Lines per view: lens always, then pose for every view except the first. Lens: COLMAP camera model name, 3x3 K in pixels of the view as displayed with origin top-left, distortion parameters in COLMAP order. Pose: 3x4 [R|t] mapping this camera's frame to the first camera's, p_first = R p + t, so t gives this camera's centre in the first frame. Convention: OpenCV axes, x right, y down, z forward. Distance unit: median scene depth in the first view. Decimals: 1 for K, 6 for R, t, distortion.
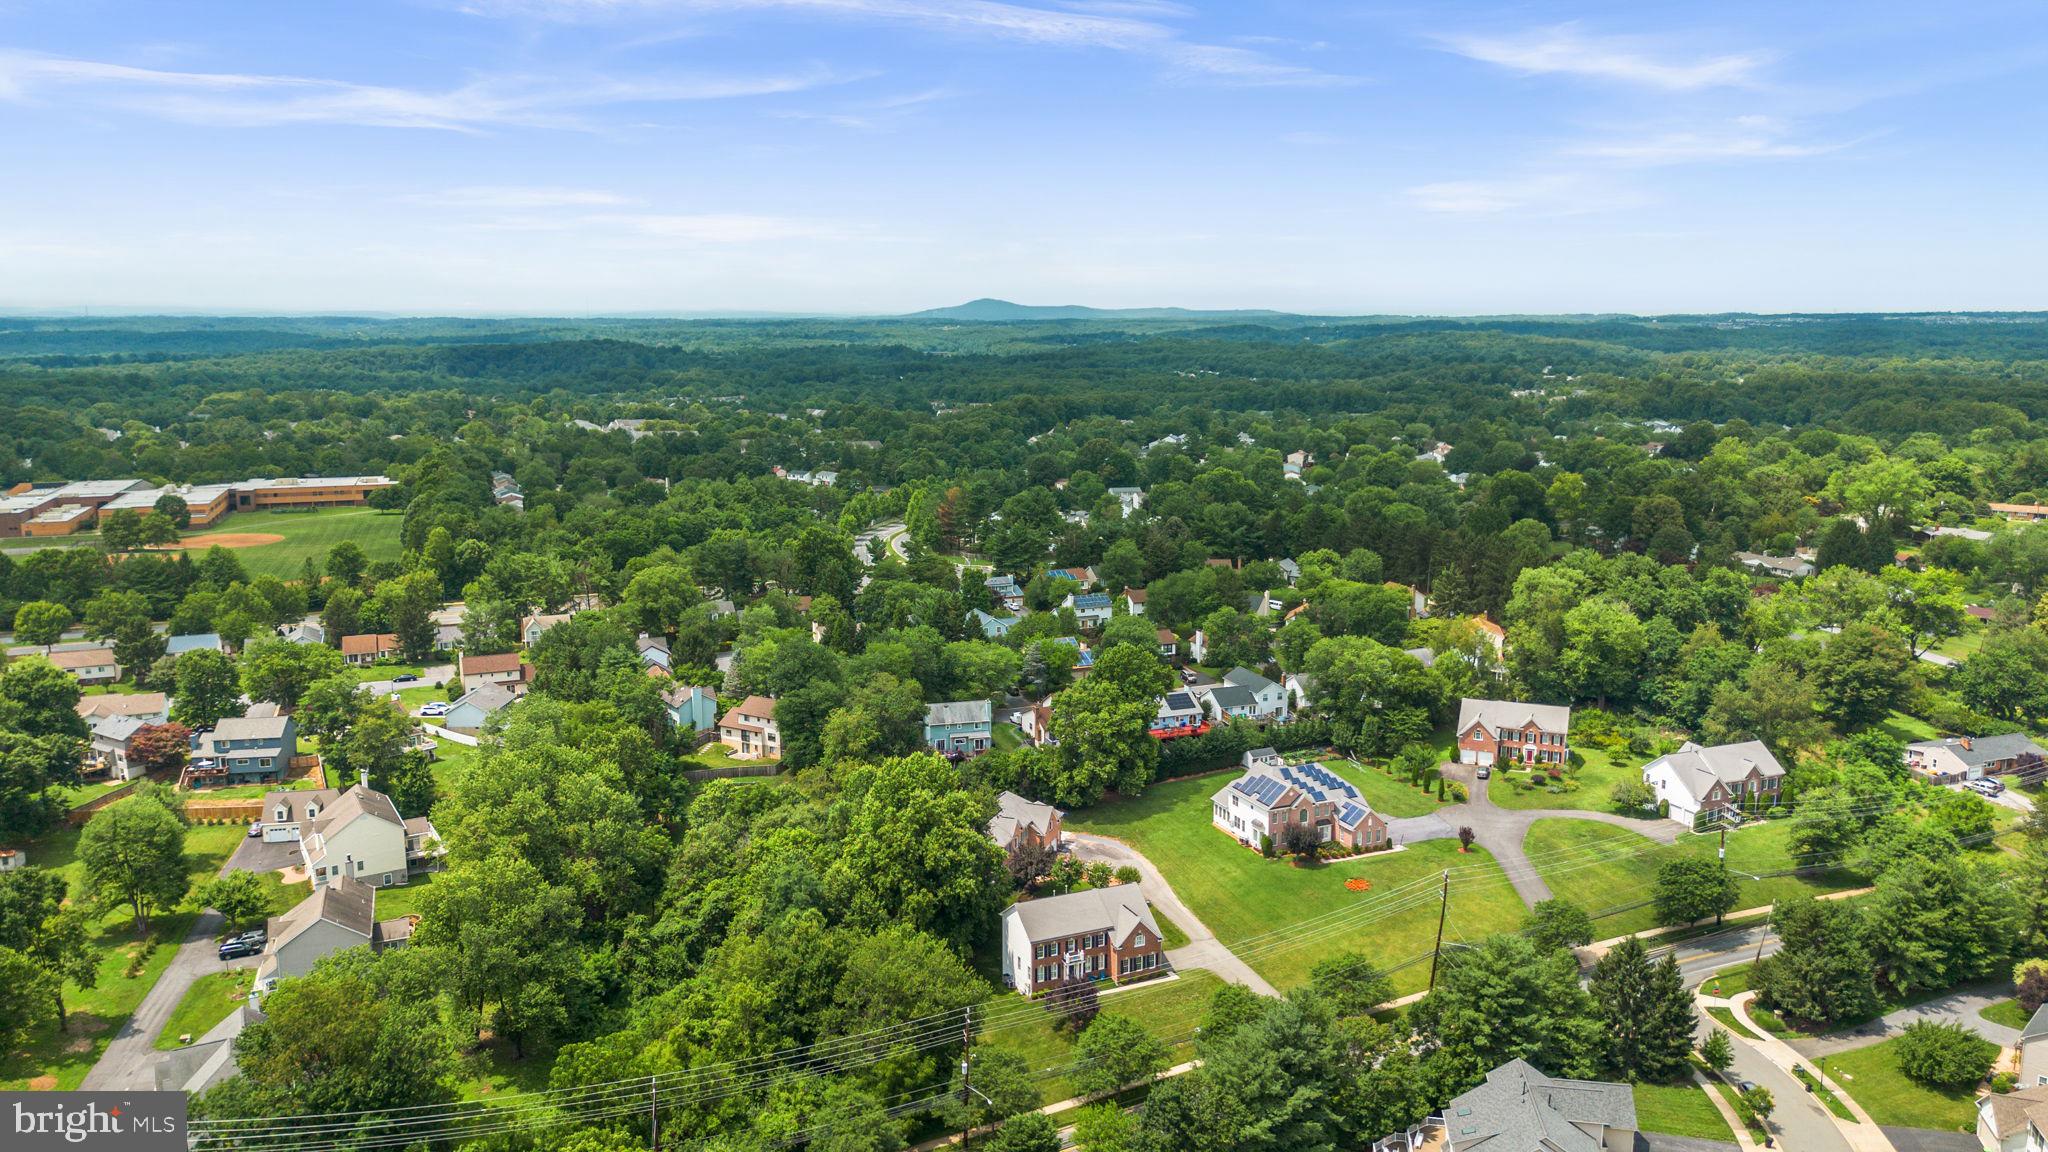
lens RADIAL K [[1452.8, 0, 1024.0], [0, 1452.8, 576.0], [0, 0, 1]] dist [0.076209, -0.082299]
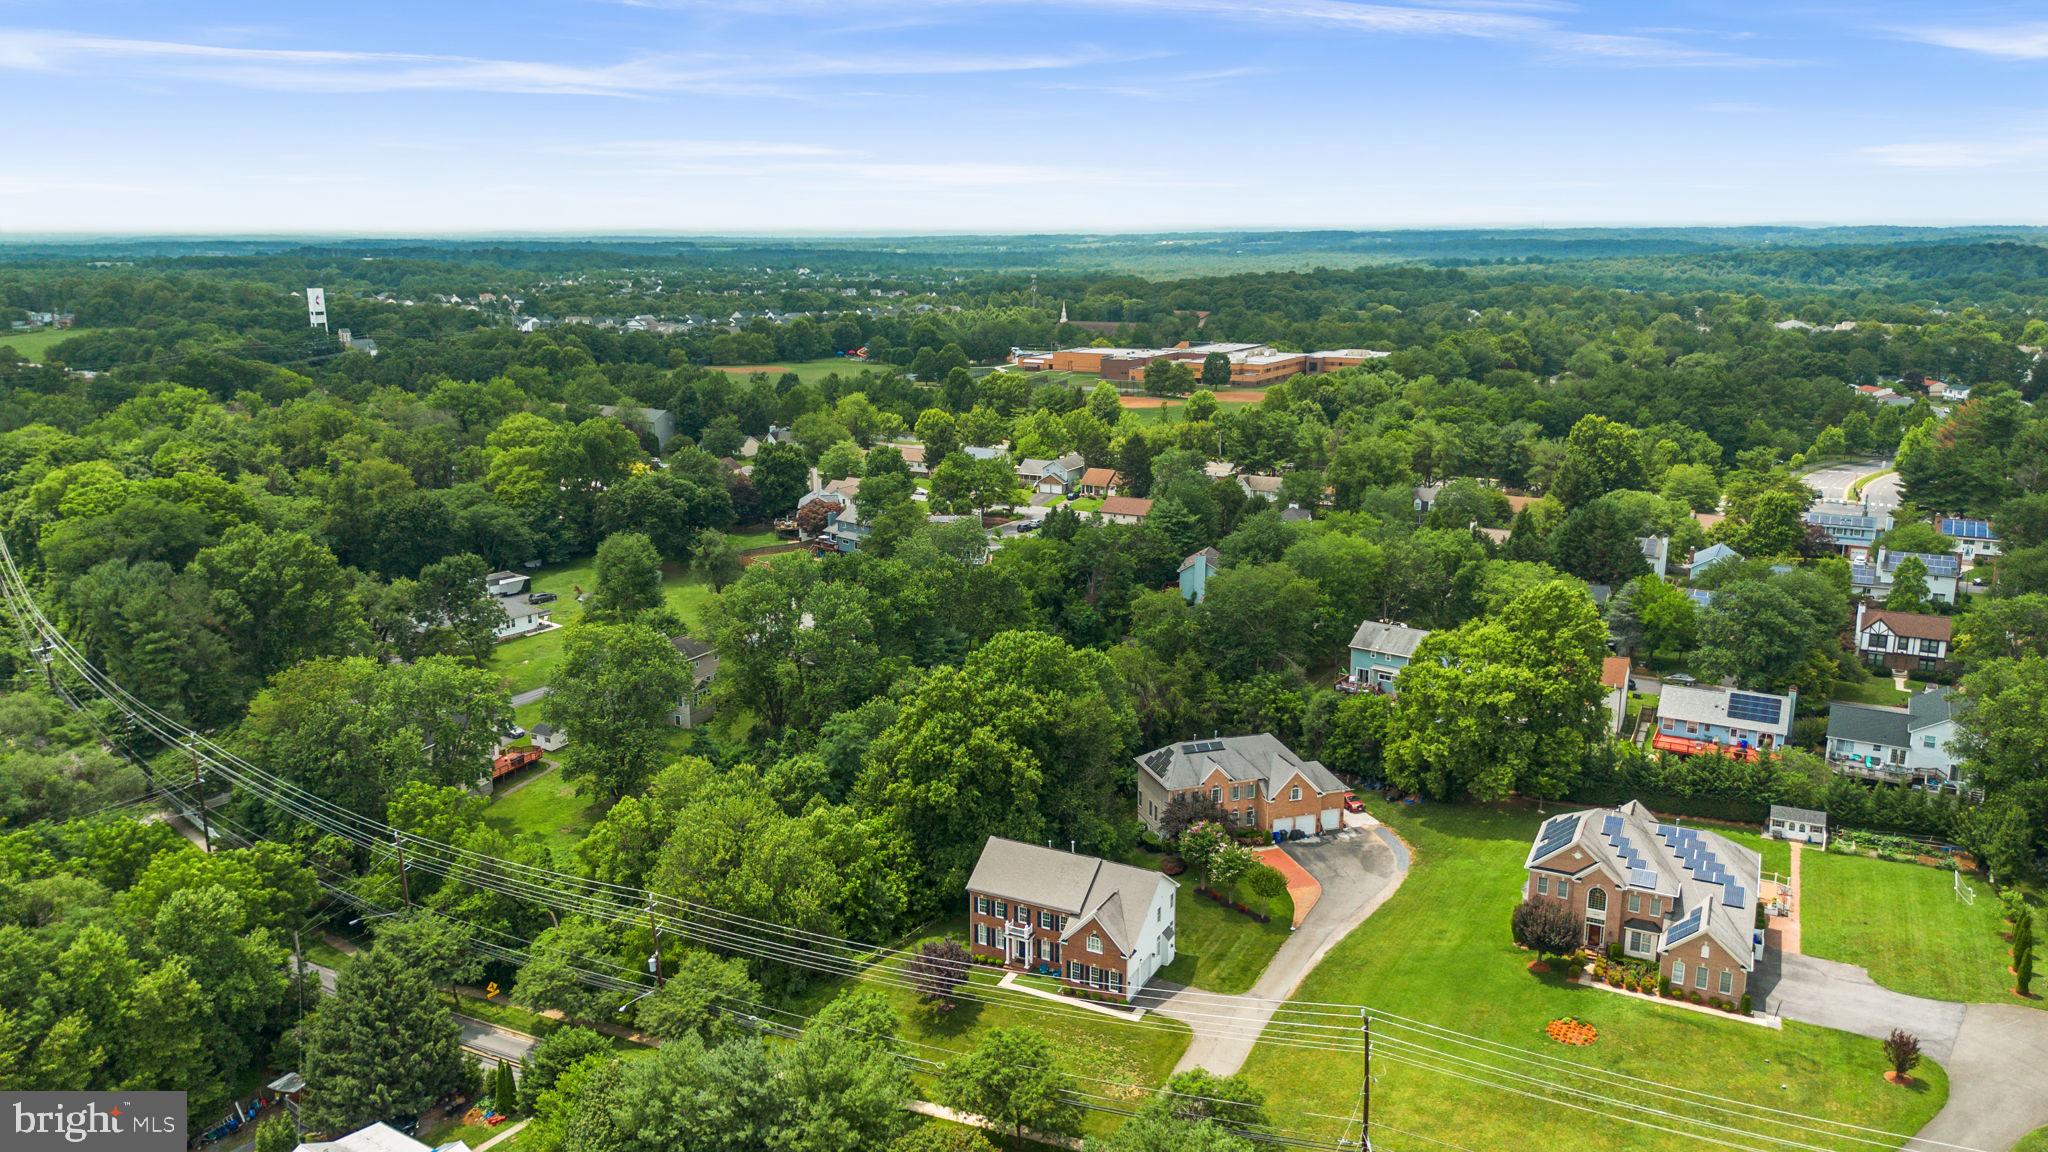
lens RADIAL K [[1450.6, 0, 1025.0], [0, 1450.6, 583.4], [0, 0, 1]] dist [0.071651, -0.071830]
pose [[0.624666, 0.184242, -0.758846, 0.447907], [-0.137066, 0.982551, 0.125726, -0.002693], [0.768769, 0.025475, 0.639019, 0.421977]]
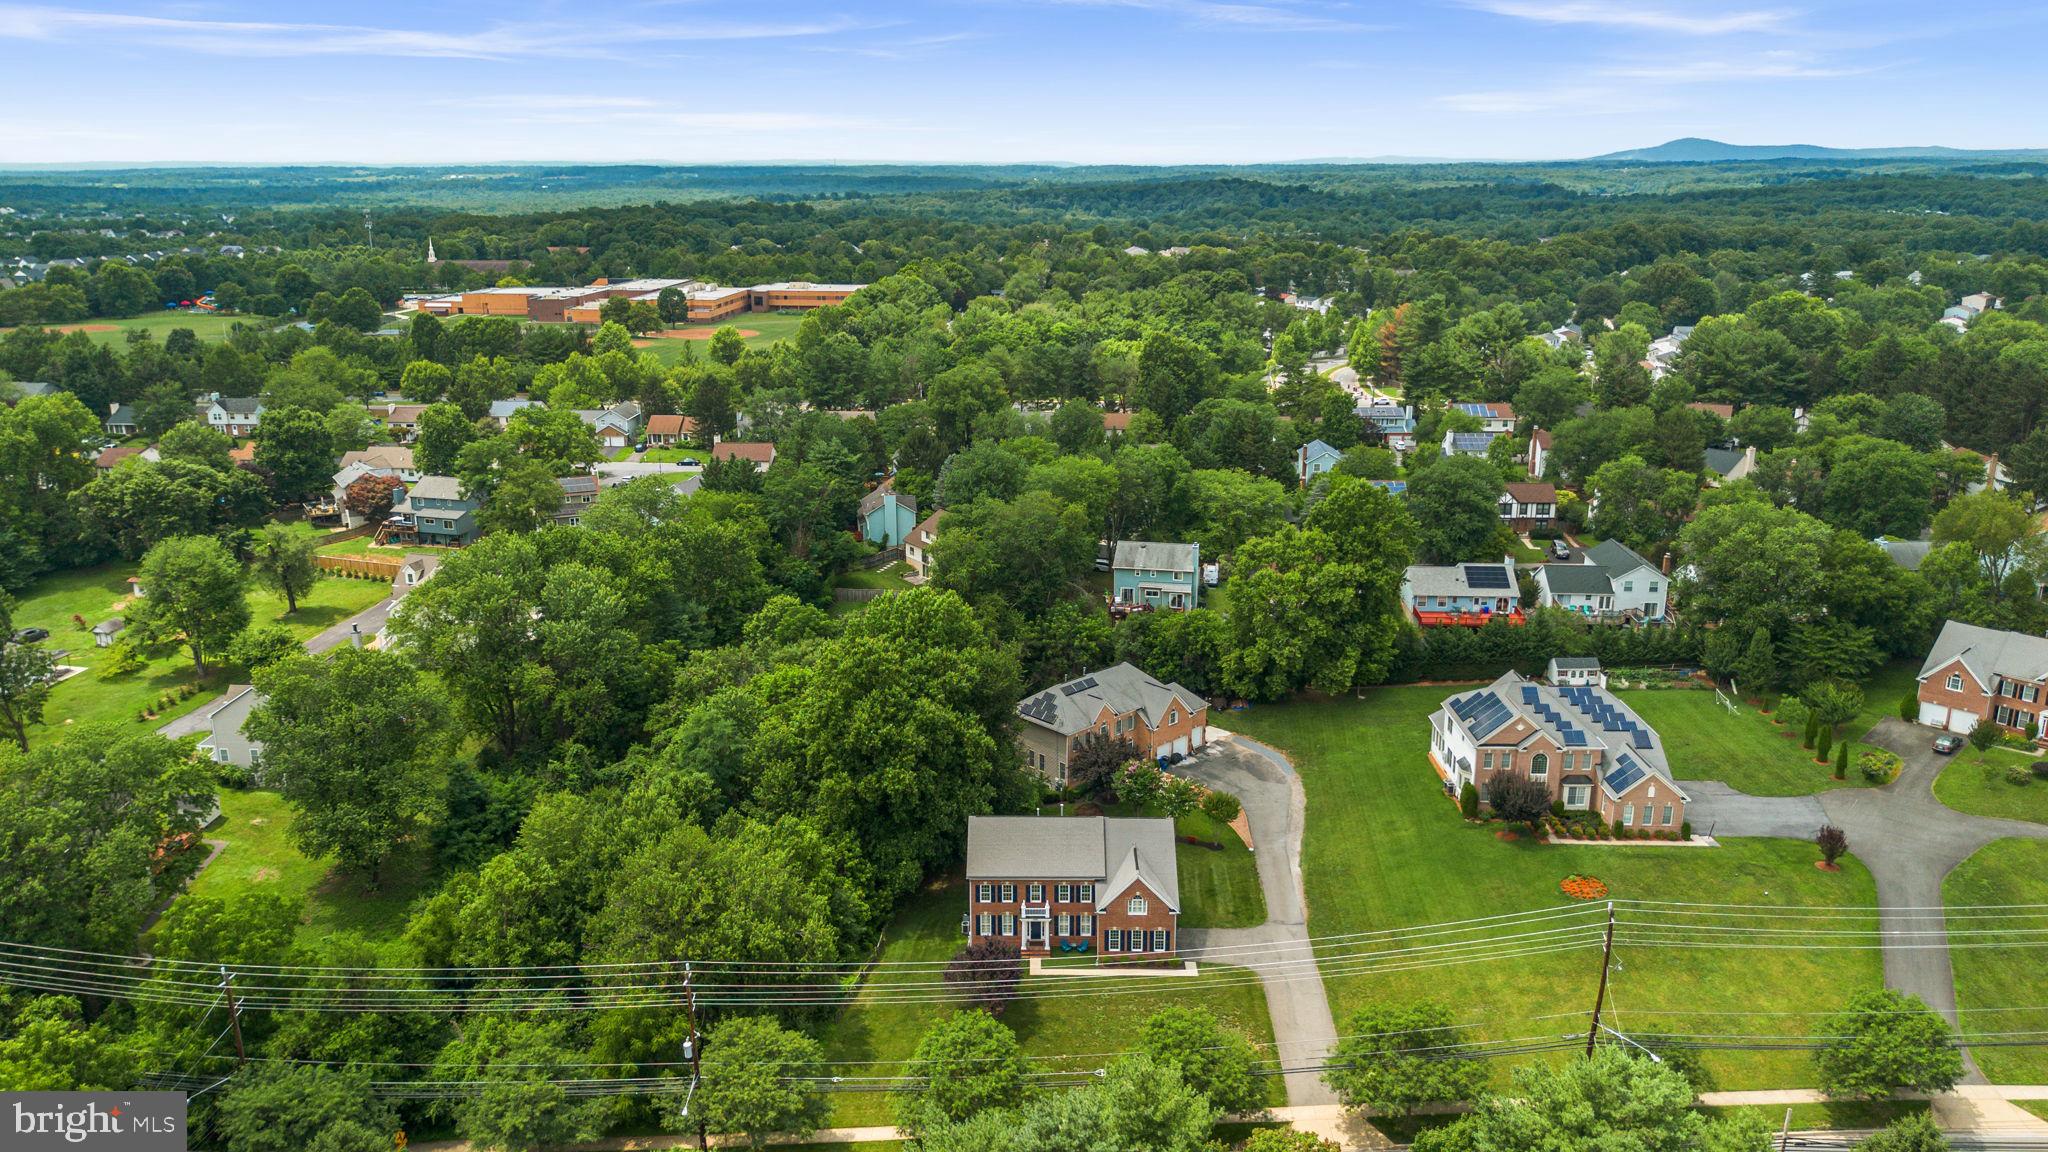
lens RADIAL K [[1452.8, 0, 1024.0], [0, 1452.8, 576.0], [0, 0, 1]] dist [0.076209, -0.082299]
pose [[0.905294, 0.114310, -0.409115, 0.228006], [-0.073800, 0.990790, 0.113529, 0.026714], [0.418325, -0.072584, 0.905393, 0.321543]]
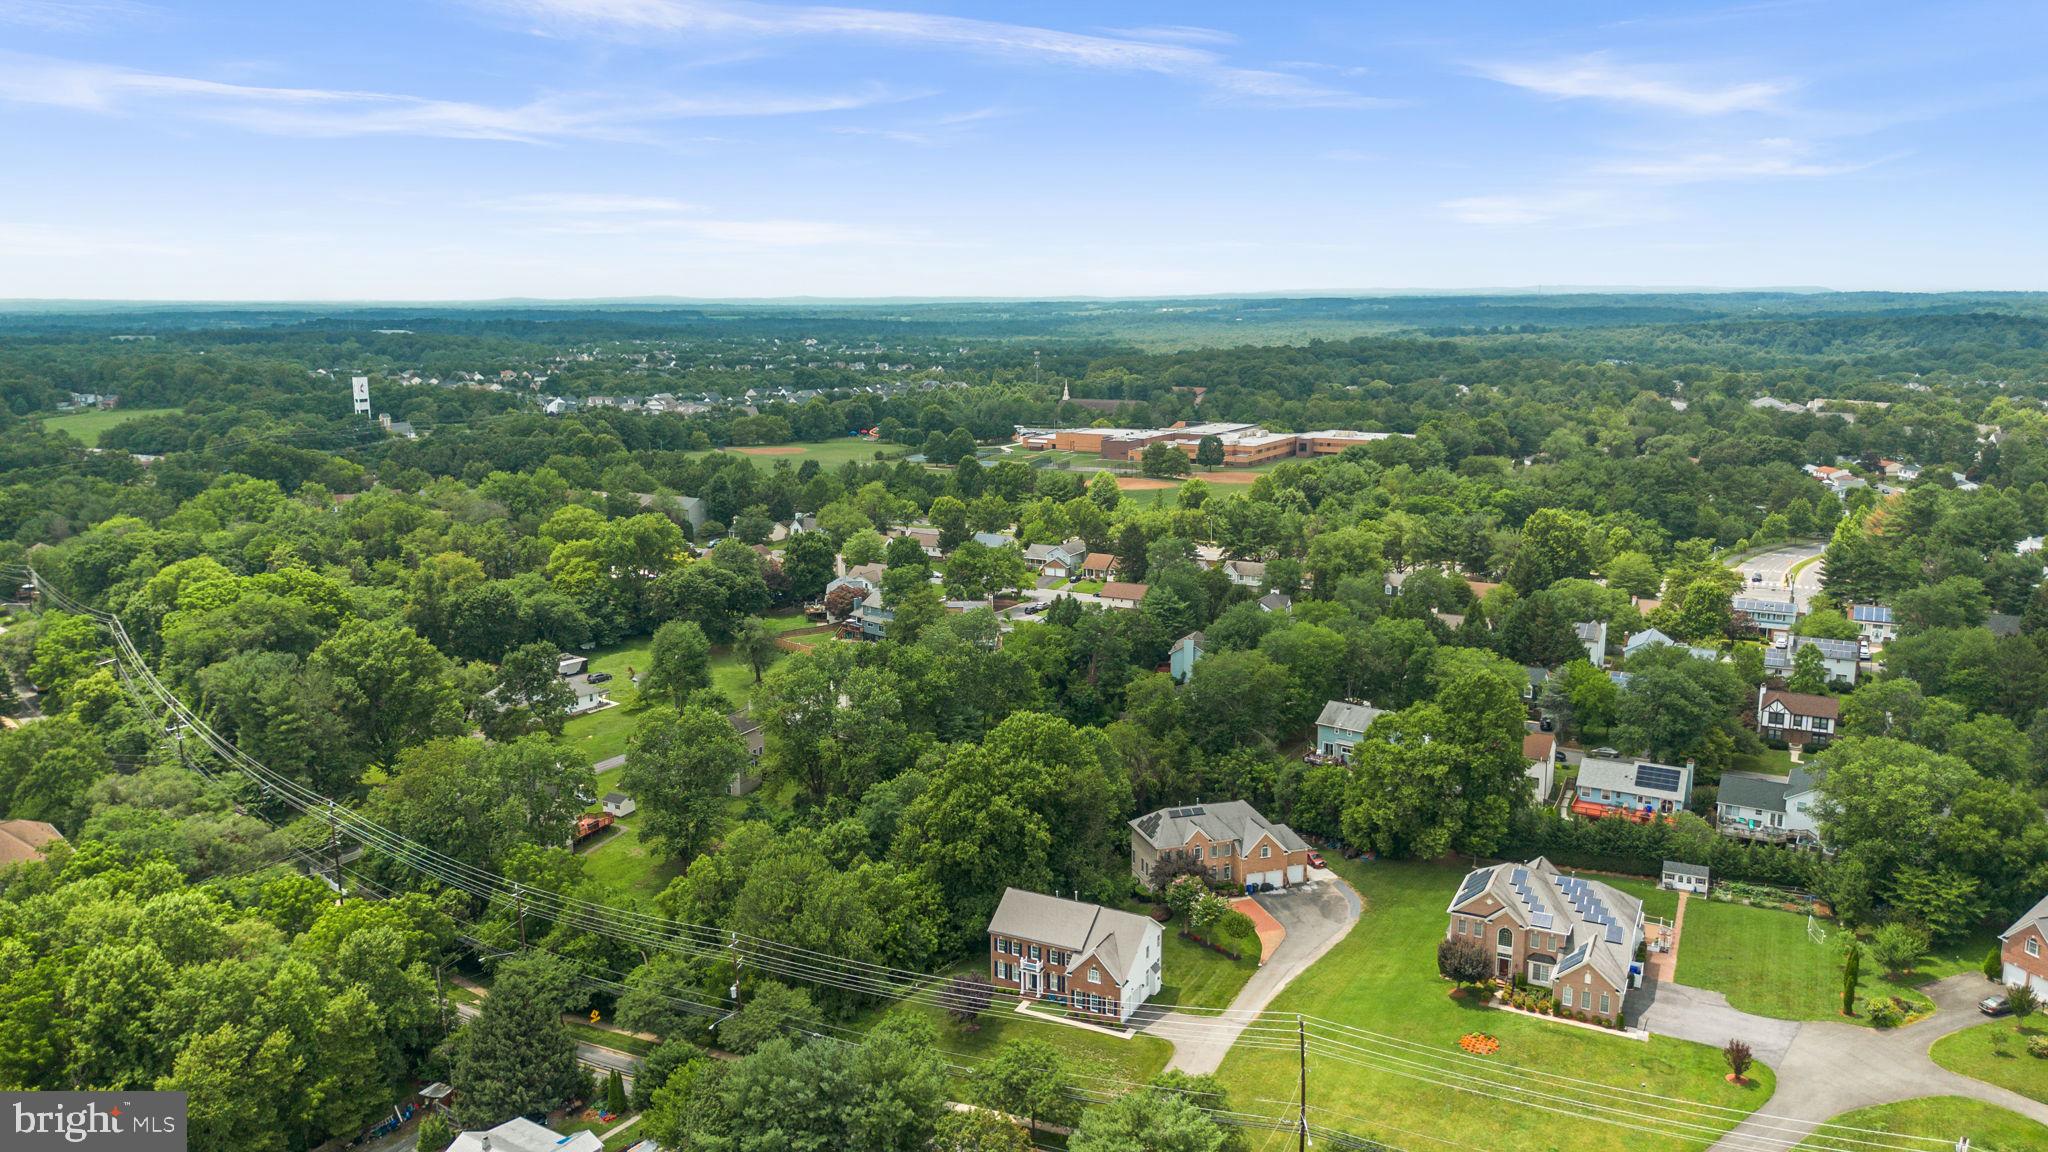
lens RADIAL K [[1450.6, 0, 1025.0], [0, 1450.6, 583.4], [0, 0, 1]] dist [0.071651, -0.071830]
pose [[0.623425, 0.150334, -0.767294, 0.541550], [-0.134777, 0.987314, 0.083937, -0.034038], [0.770179, 0.051085, 0.635779, 0.335239]]
